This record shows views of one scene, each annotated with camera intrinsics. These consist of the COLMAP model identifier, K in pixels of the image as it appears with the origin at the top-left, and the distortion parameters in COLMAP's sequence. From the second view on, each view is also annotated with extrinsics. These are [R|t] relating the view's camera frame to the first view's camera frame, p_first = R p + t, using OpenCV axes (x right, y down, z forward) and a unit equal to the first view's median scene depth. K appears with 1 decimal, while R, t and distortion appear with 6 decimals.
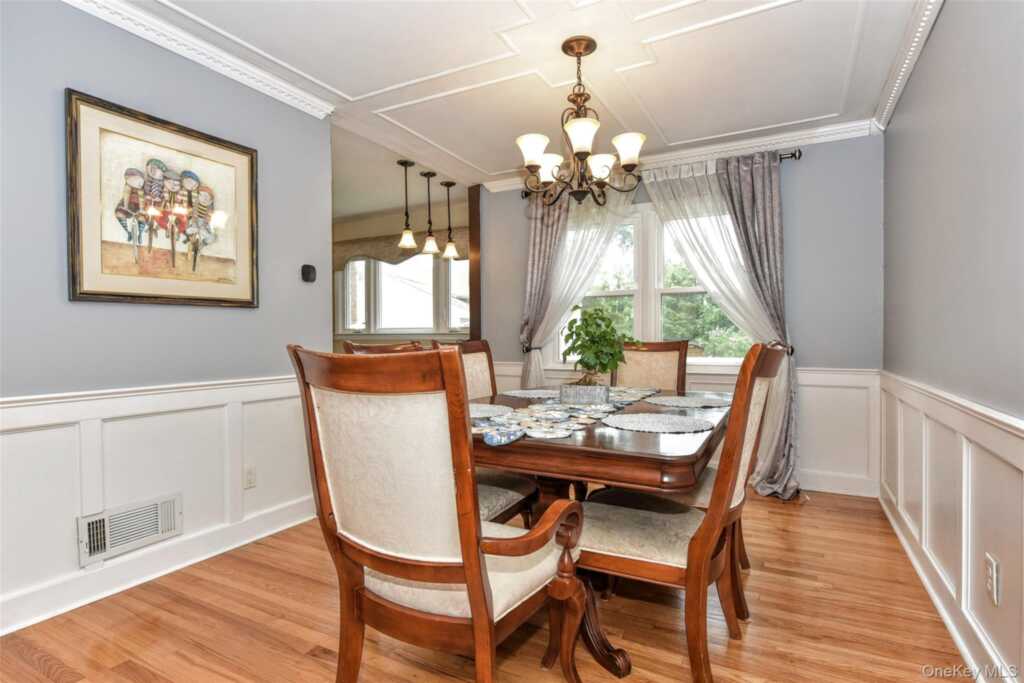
lens RADIAL K [[520.7, 0, 526.8], [0, 520.7, 332.9], [0, 0, 1]] dist [-0.002292, -0.002003]
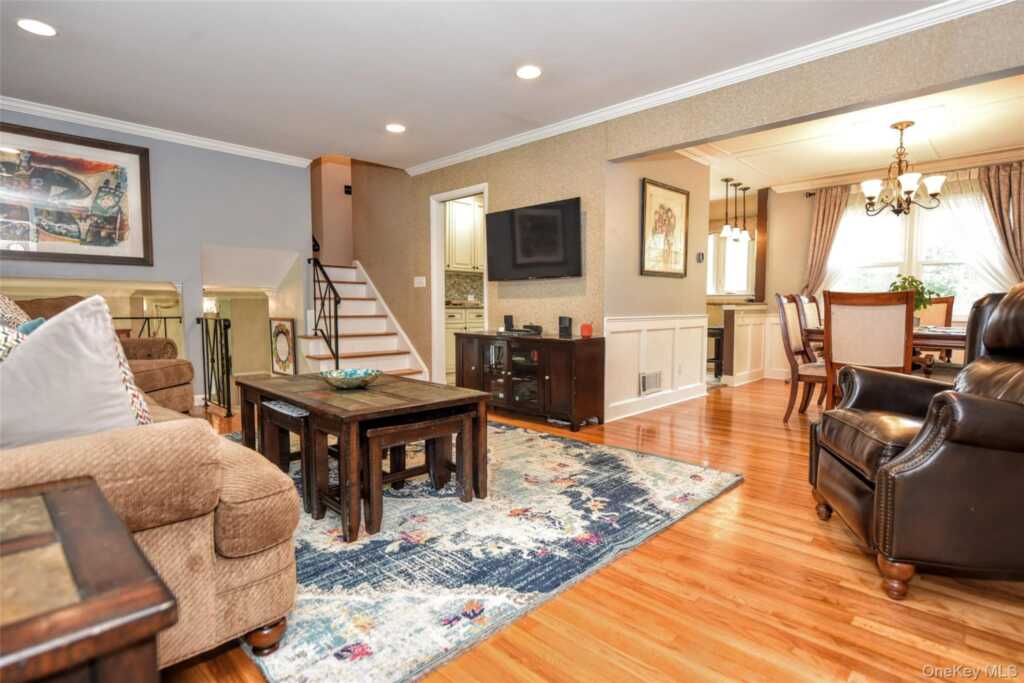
lens RADIAL K [[520.7, 0, 526.8], [0, 520.7, 332.9], [0, 0, 1]] dist [-0.002292, -0.002003]
pose [[0.958286, 0.020224, -0.285093, -0.401103], [-0.002920, 0.998134, 0.060990, 0.028720], [0.285795, -0.057614, 0.956557, -0.718684]]
